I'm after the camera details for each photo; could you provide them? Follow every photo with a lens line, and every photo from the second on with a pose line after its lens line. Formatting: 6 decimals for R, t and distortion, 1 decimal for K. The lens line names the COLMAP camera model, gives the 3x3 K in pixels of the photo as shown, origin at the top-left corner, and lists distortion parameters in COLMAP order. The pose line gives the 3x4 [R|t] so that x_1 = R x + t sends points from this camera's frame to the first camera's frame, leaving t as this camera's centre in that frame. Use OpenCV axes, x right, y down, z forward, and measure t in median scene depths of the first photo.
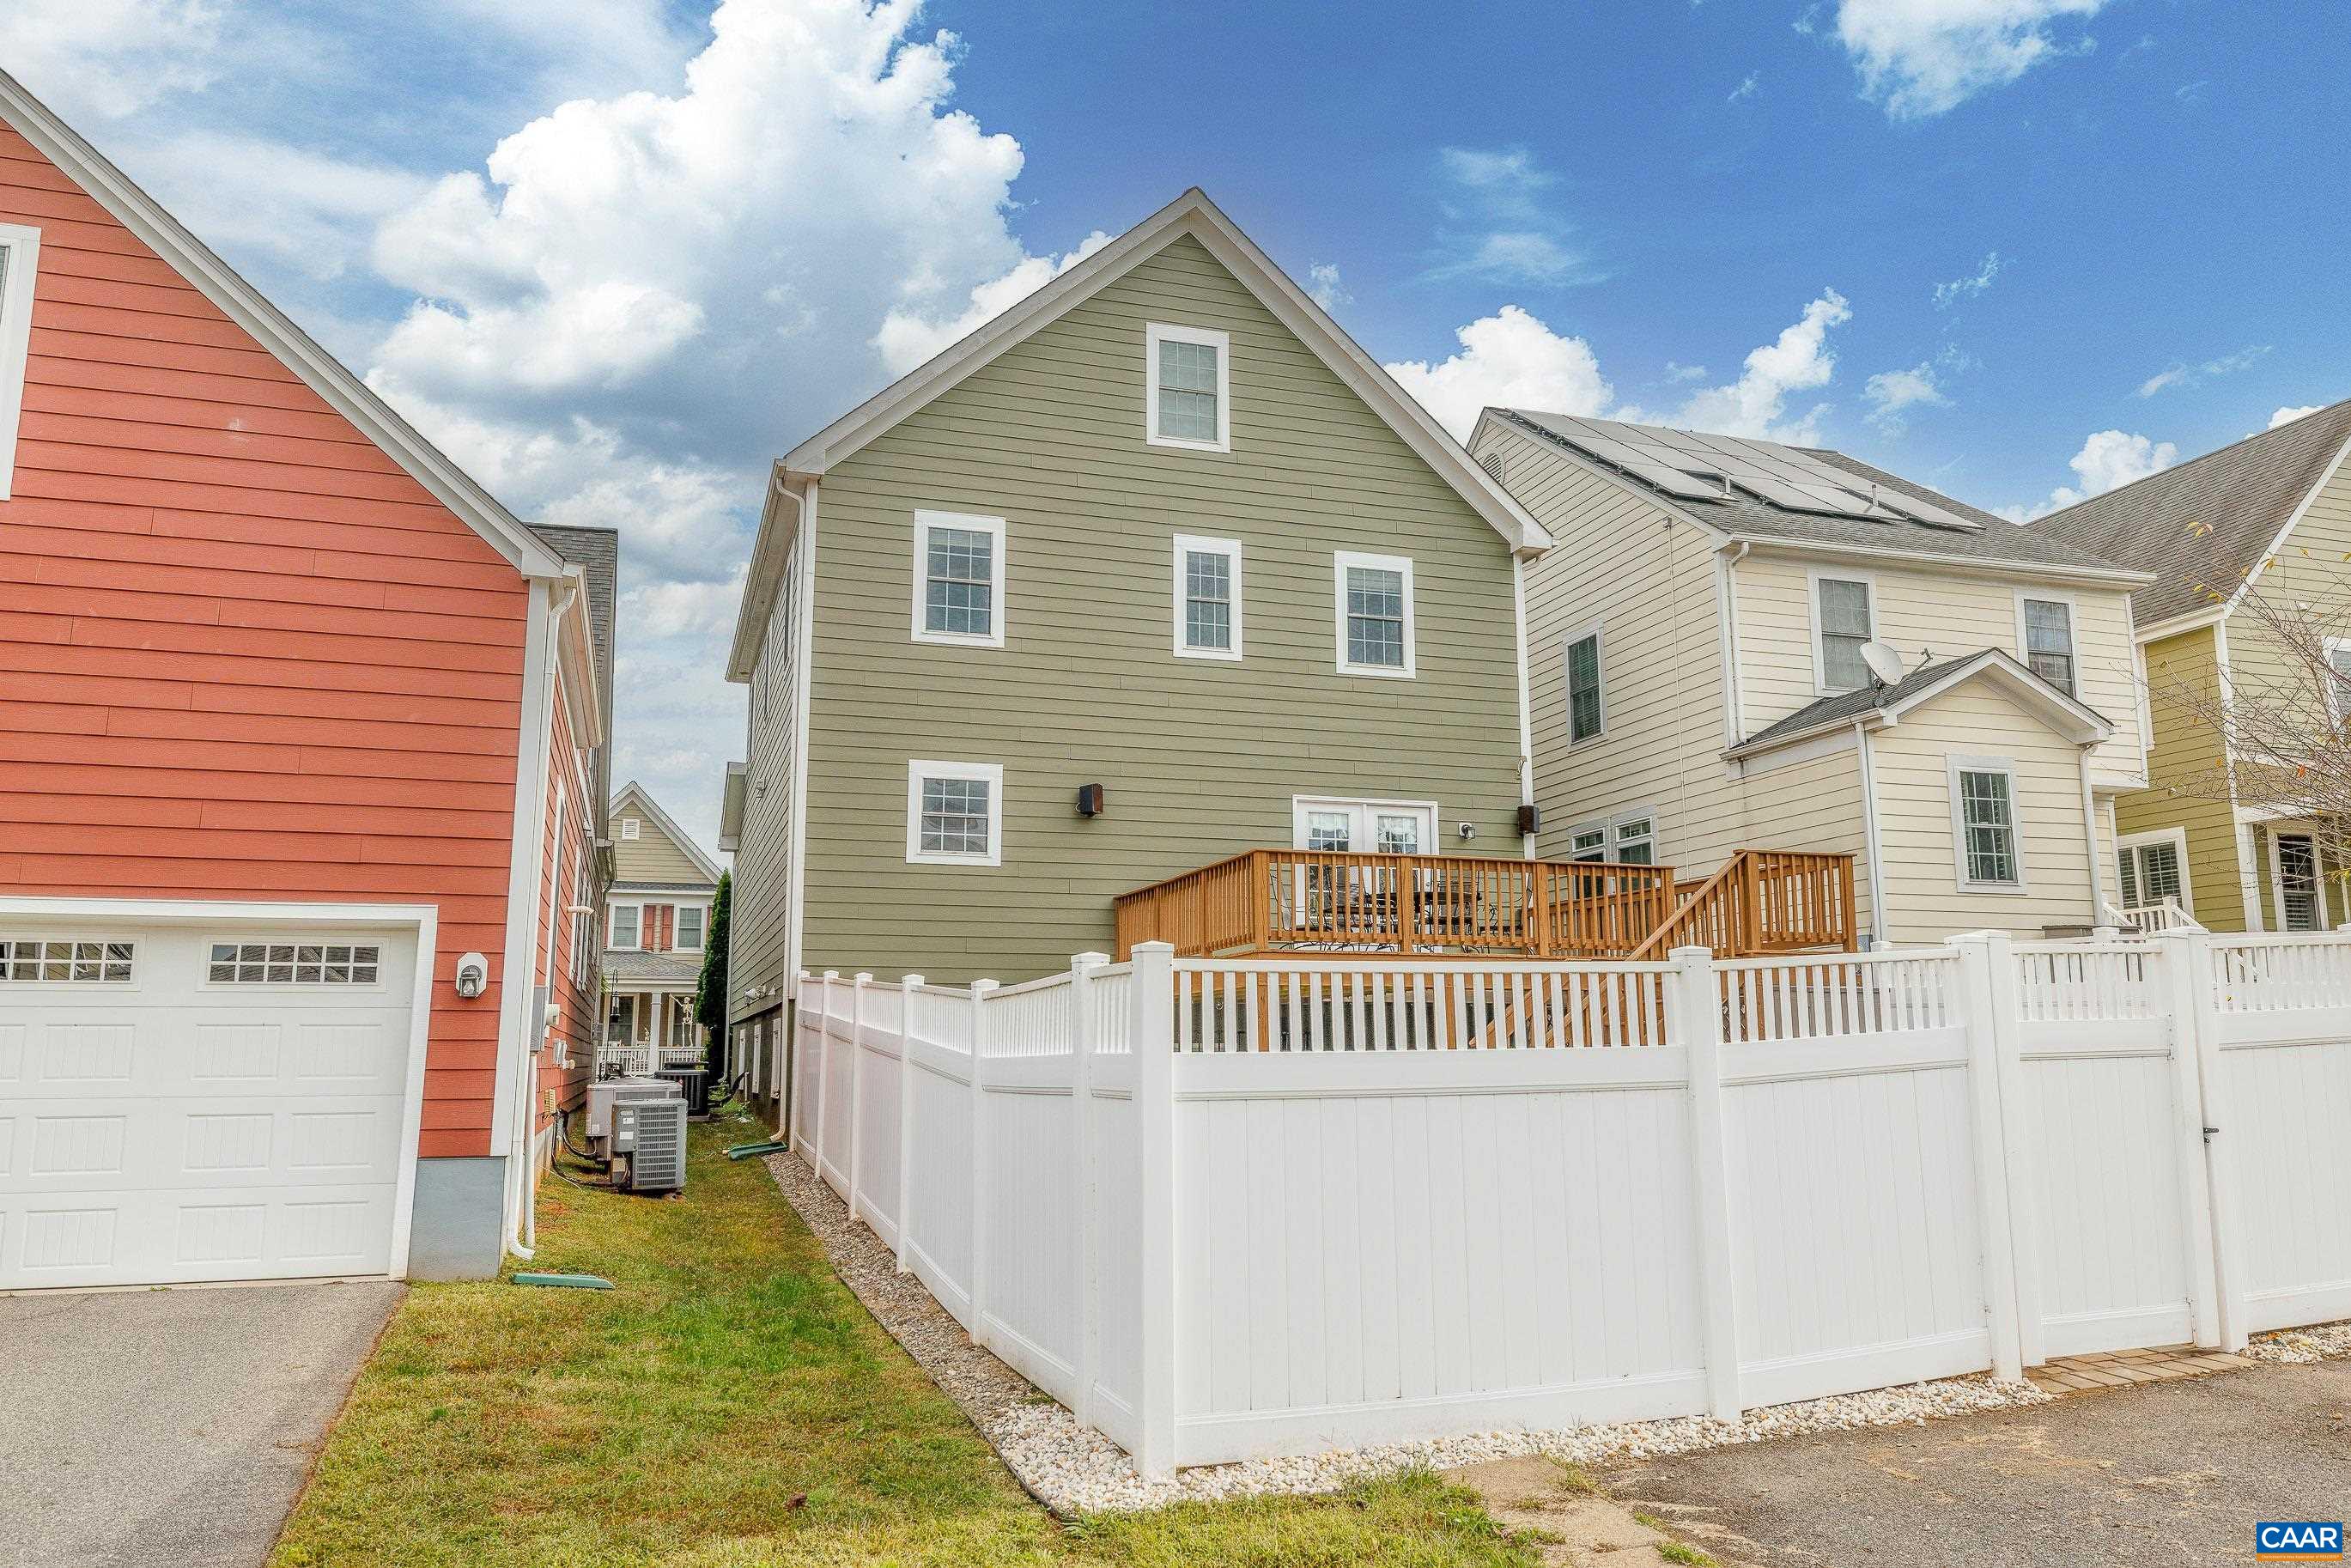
lens RADIAL K [[1656.3, 0, 1168.5], [0, 1656.3, 788.7], [0, 0, 1]] dist [0.006128, -0.002510]
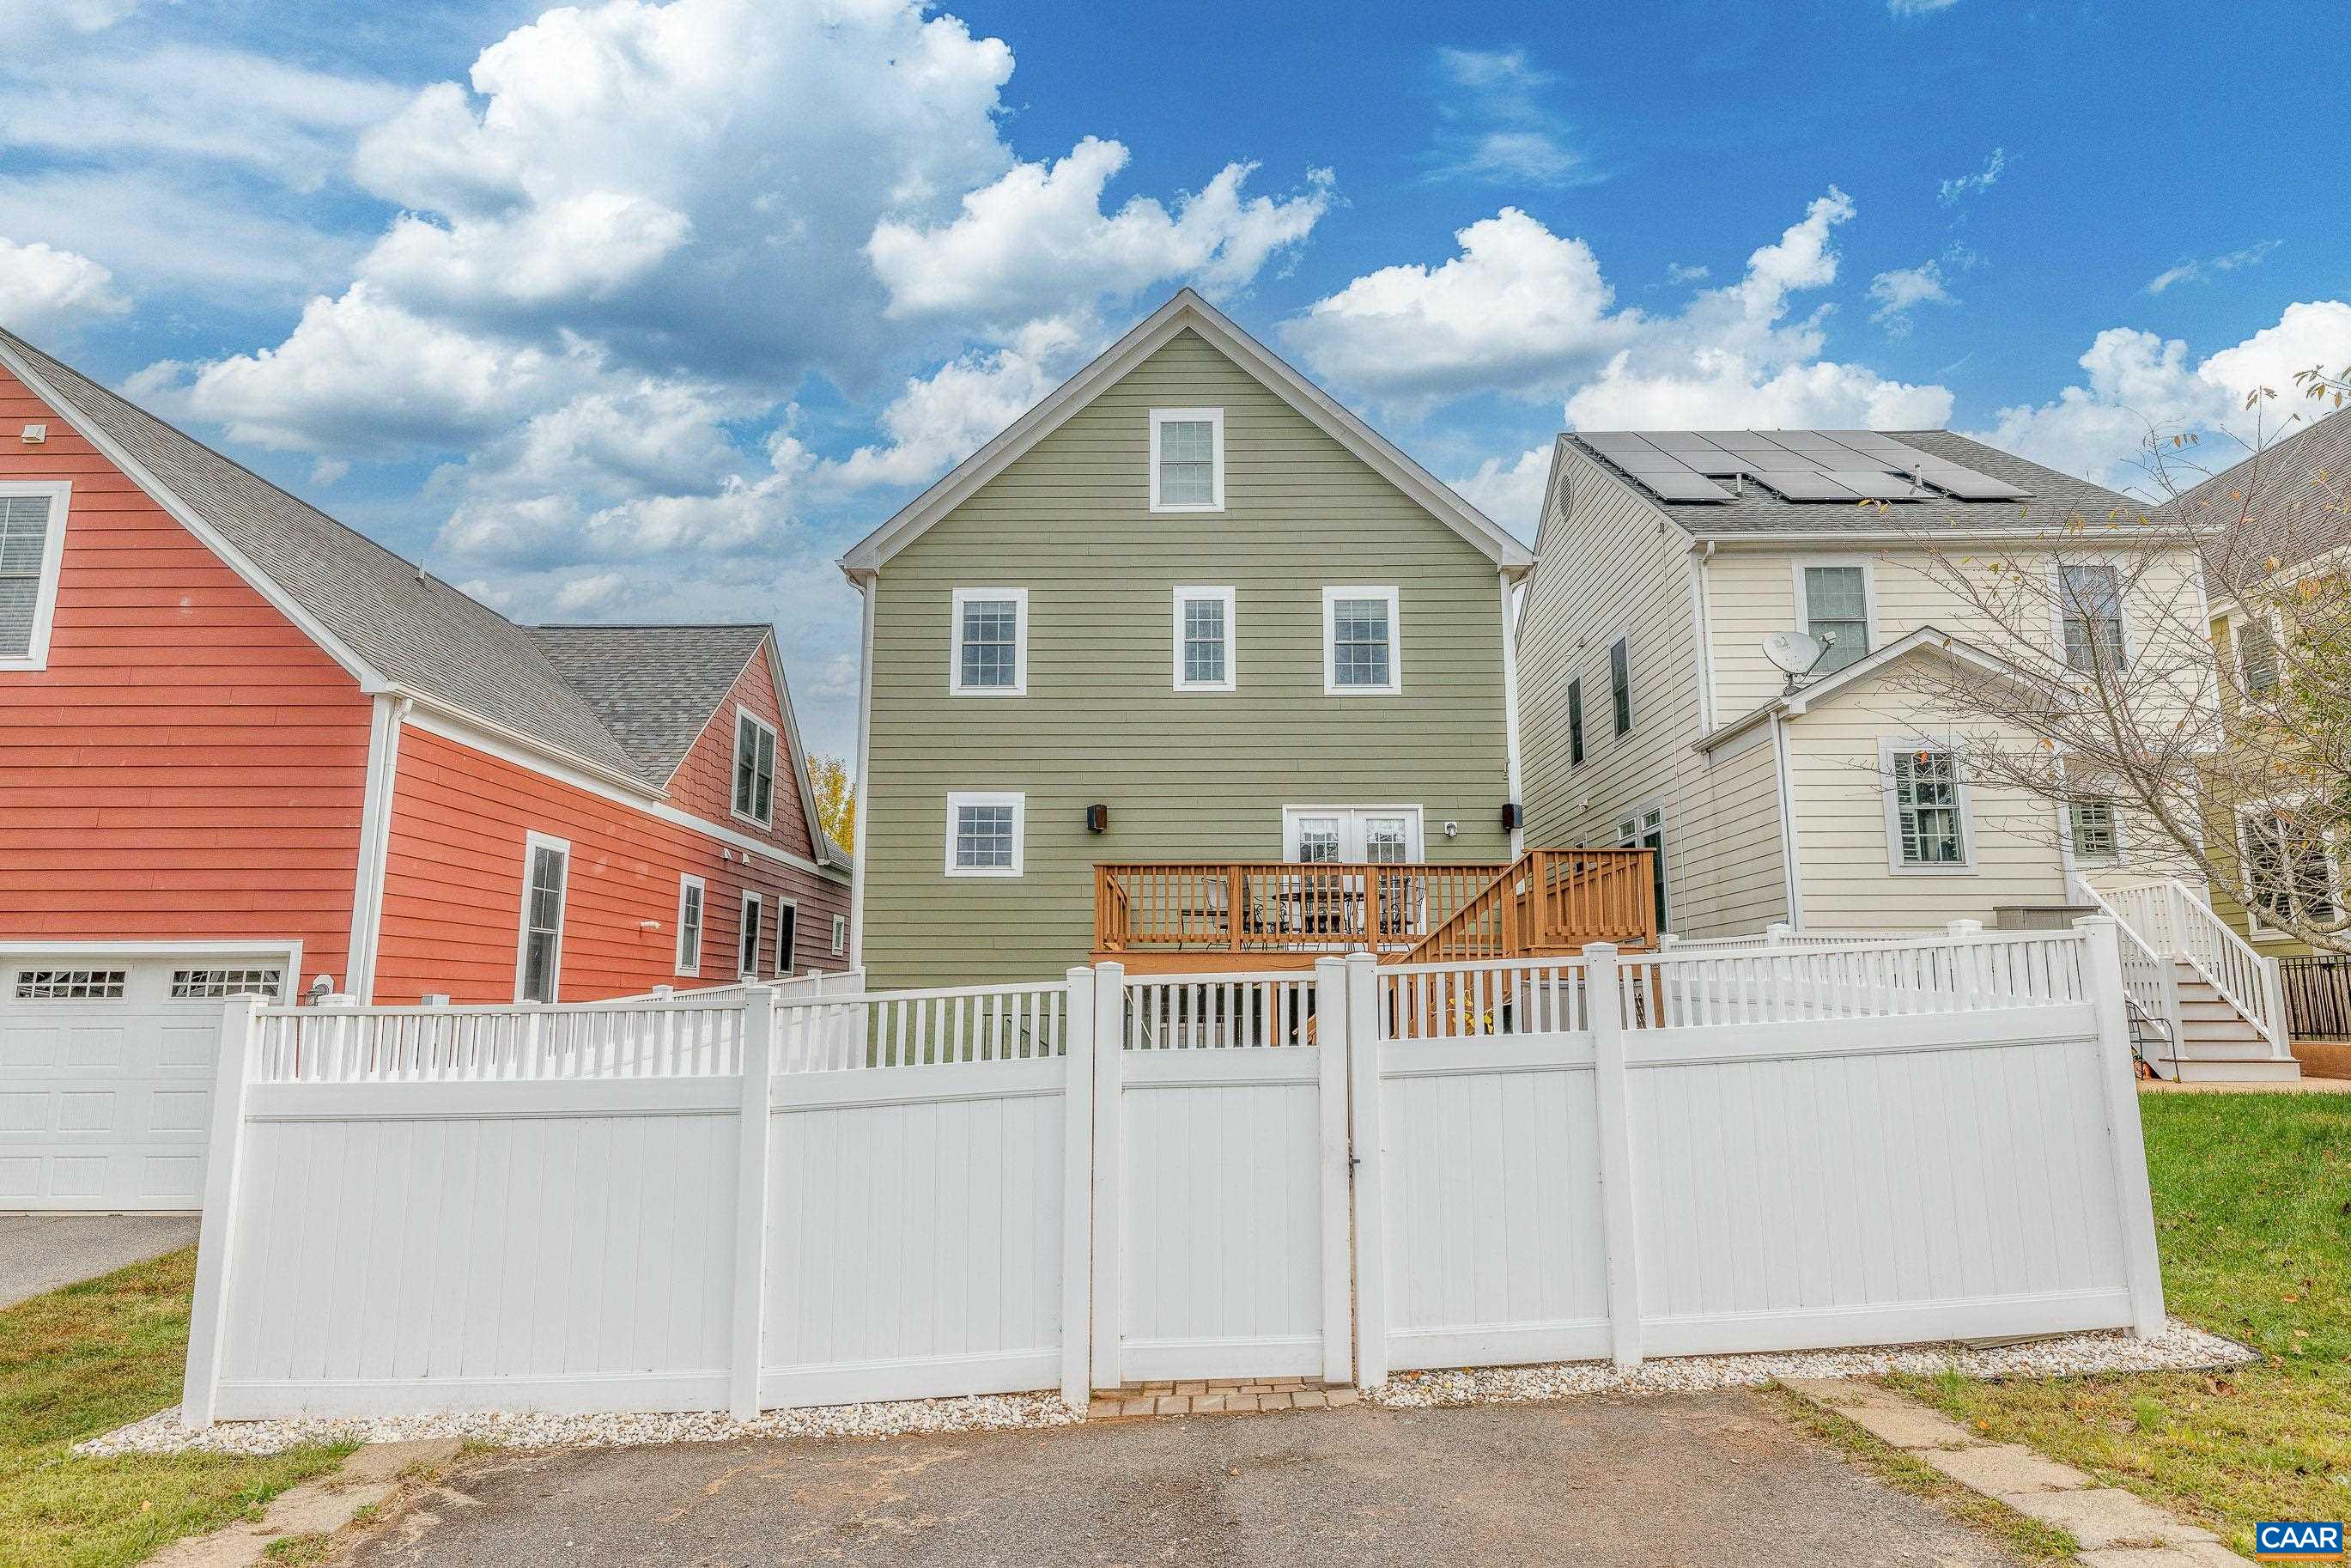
lens RADIAL K [[1378.8, 0, 1175.0], [0, 1378.8, 790.6], [0, 0, 1]] dist [0.001588, 0.000457]
pose [[0.948940, -0.048654, -0.311683, 0.315488], [0.050118, 0.998738, -0.003317, -0.006698], [0.311451, -0.012473, 0.950180, 0.075754]]
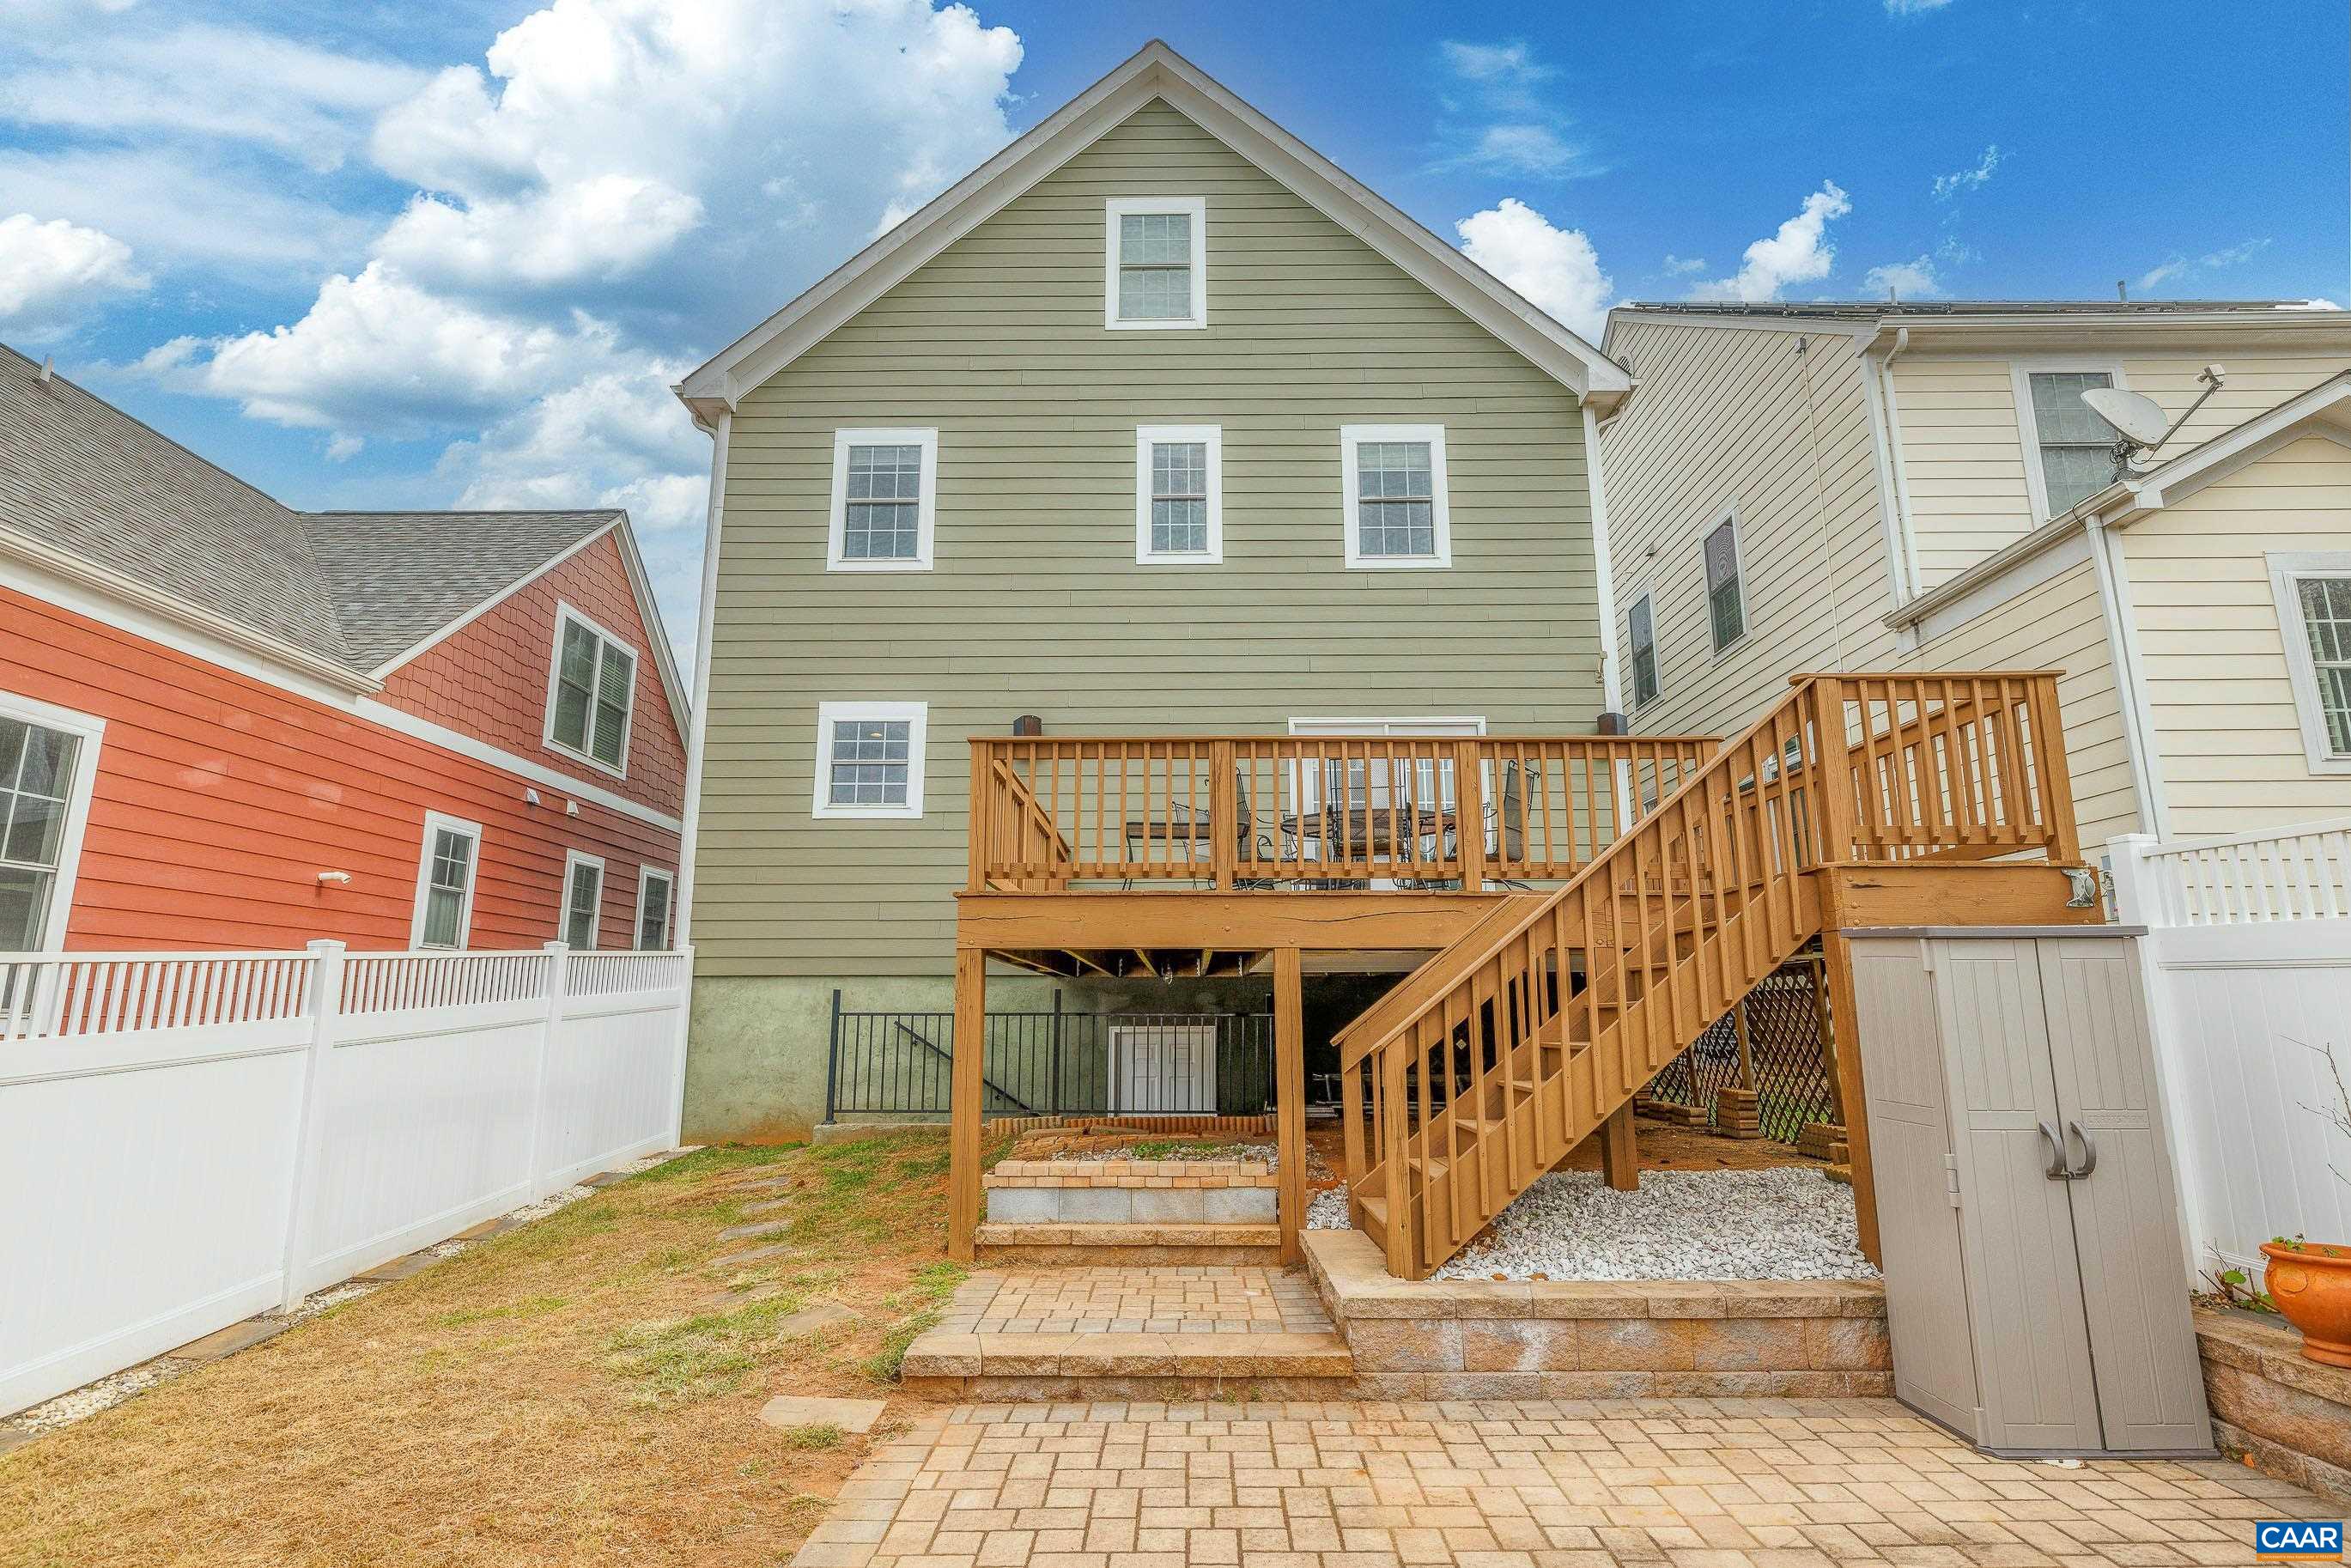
lens RADIAL K [[1158.2, 0, 1190.9], [0, 1158.2, 790.6], [0, 0, 1]] dist [-0.007751, 0.002686]
pose [[0.949830, -0.059155, -0.307120, 0.212056], [0.051208, 0.998113, -0.033879, 0.058954], [0.308545, 0.016453, 0.951068, 0.463558]]
